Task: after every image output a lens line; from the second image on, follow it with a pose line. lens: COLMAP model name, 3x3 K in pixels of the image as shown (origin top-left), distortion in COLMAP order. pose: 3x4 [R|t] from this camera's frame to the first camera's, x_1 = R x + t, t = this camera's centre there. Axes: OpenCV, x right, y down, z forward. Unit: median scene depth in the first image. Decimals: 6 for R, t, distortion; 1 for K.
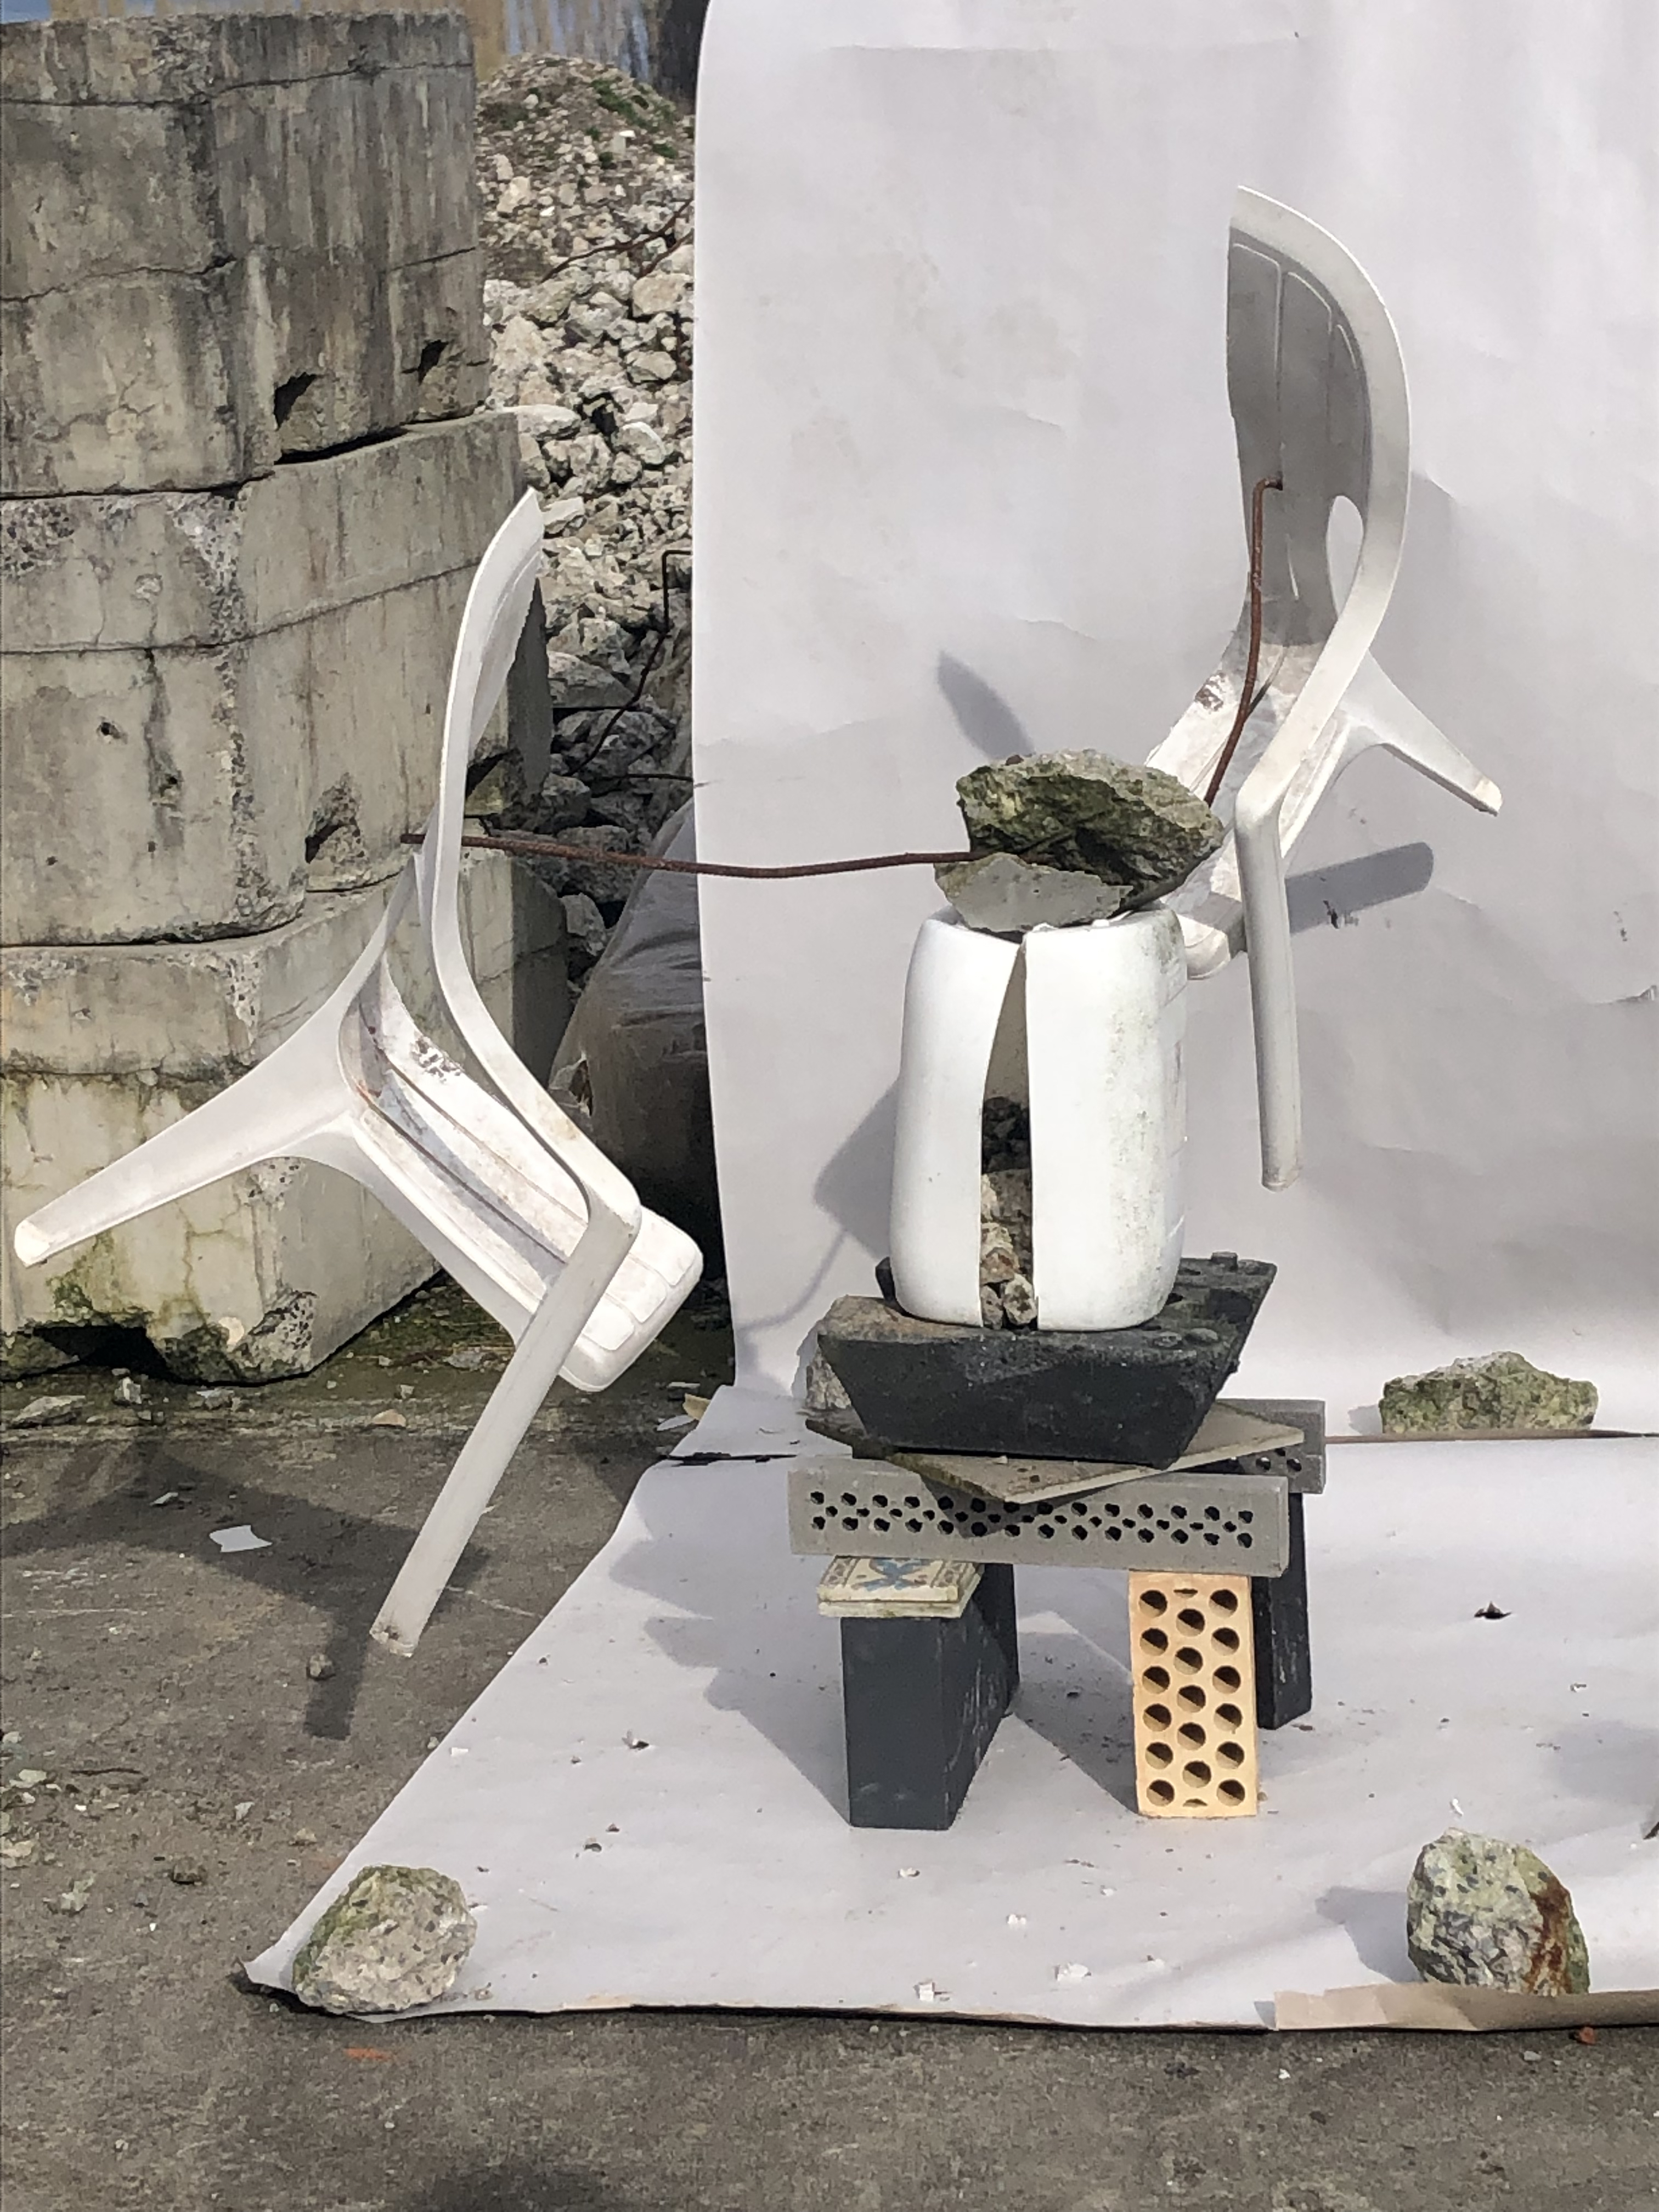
lens RADIAL K [[4493.3, 0, 829.5], [0, 4493.3, 1106.0], [0, 0, 1]] dist [0.137127, -0.985138]
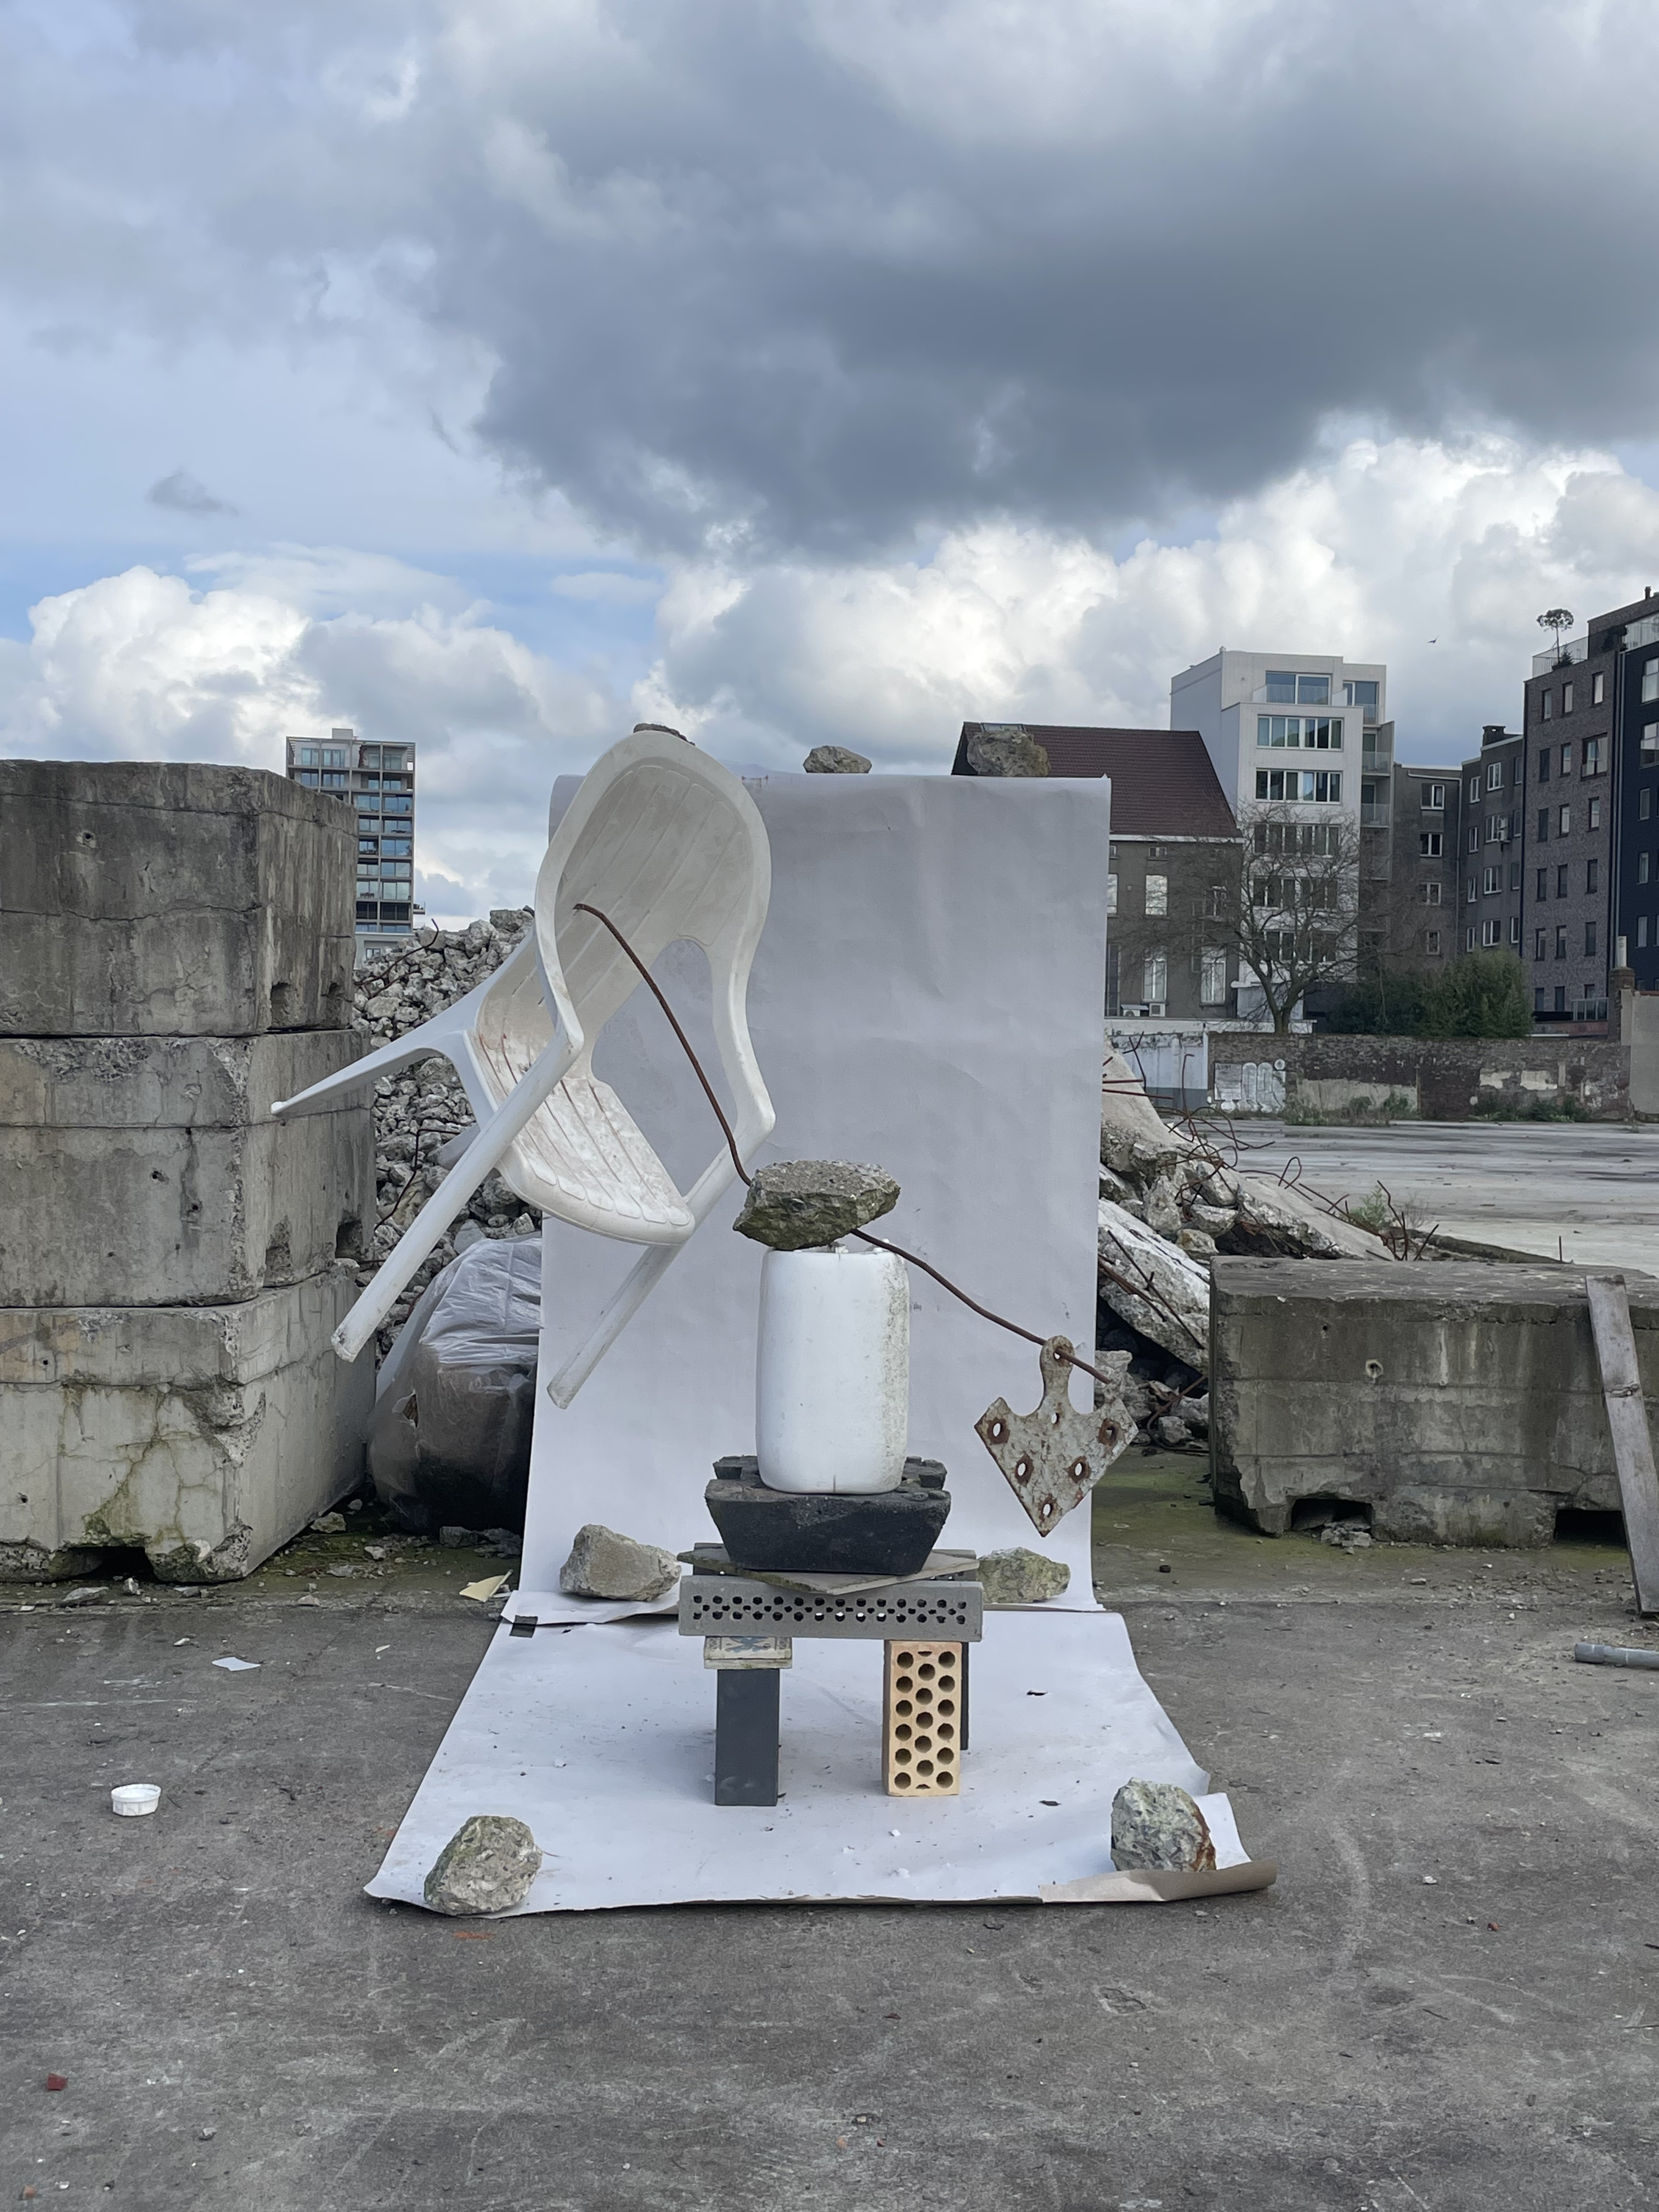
lens RADIAL K [[2336.3, 0, 829.1], [0, 2336.3, 1069.2], [0, 0, 1]] dist [-0.002479, 0.007684]
pose [[0.962609, 0.066830, 0.262521, -0.151342], [-0.006890, 0.974818, -0.222895, 0.069250], [-0.270806, 0.212752, 0.938829, 0.115873]]
